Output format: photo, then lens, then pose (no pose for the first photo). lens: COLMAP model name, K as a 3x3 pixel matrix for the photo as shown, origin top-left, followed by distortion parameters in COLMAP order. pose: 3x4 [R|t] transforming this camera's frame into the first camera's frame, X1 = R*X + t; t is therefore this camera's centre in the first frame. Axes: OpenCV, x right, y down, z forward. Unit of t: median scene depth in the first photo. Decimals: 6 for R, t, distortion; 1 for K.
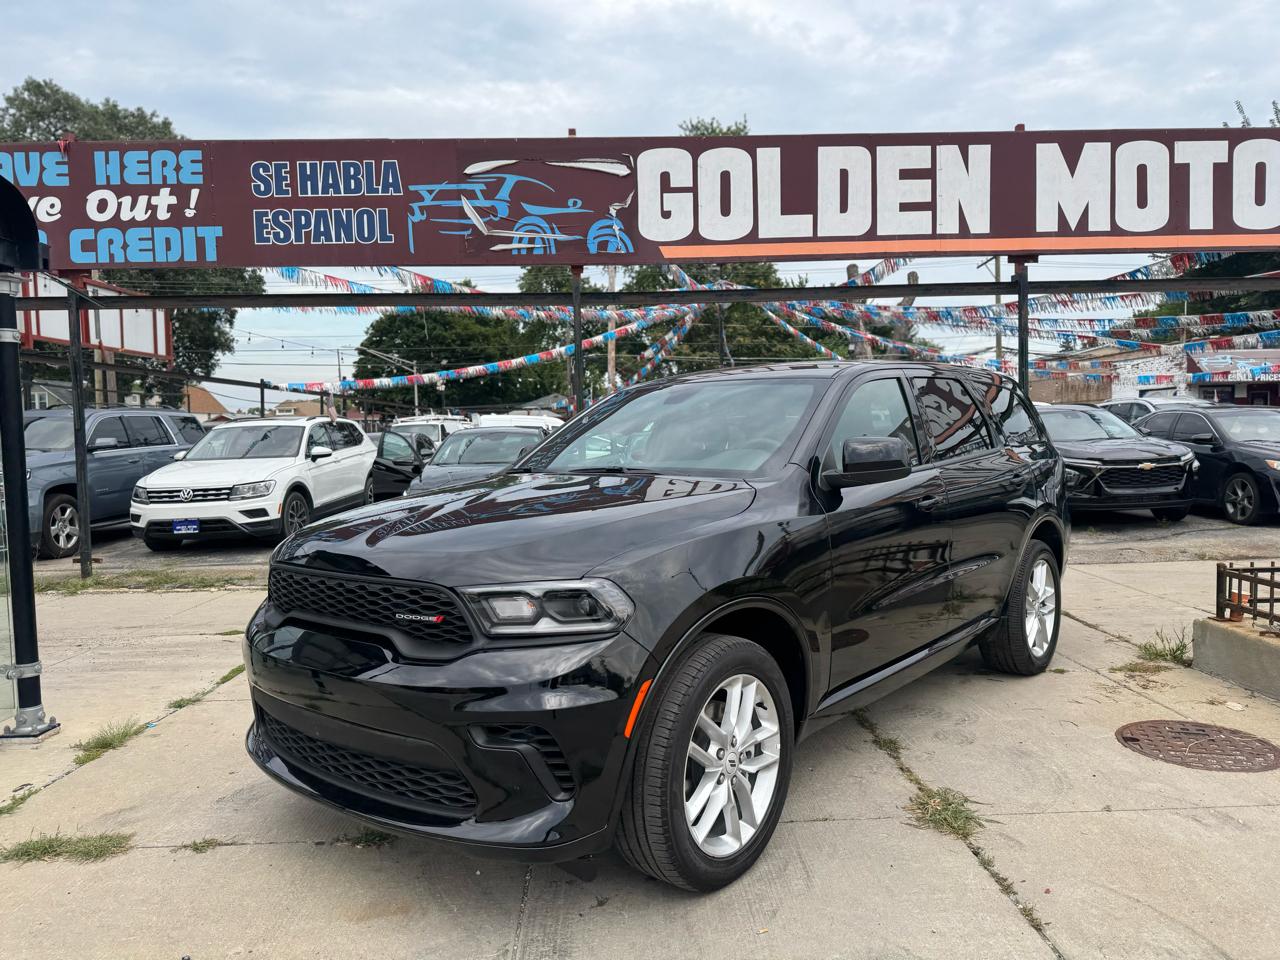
lens RADIAL K [[961.8, 0, 657.5], [0, 961.8, 528.0], [0, 0, 1]] dist [0.068130, -0.106278]
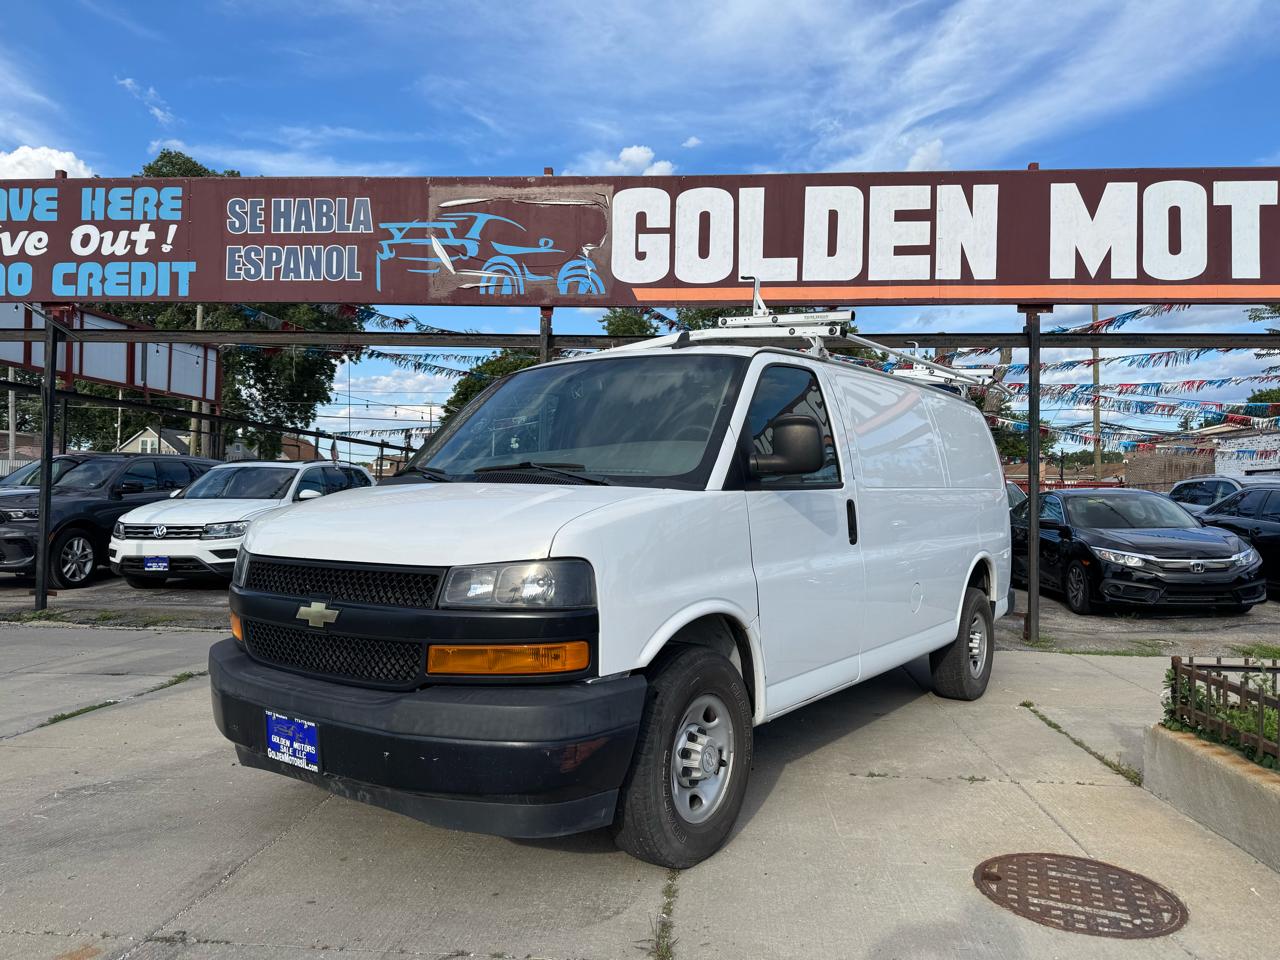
lens RADIAL K [[961.2, 0, 659.3], [0, 961.2, 512.7], [0, 0, 1]] dist [0.089408, -0.137733]
pose [[0.992429, 0.040701, -0.115879, 0.146386], [-0.050583, 0.995210, -0.083659, 0.004224], [0.111919, 0.088887, 0.989734, 0.088612]]
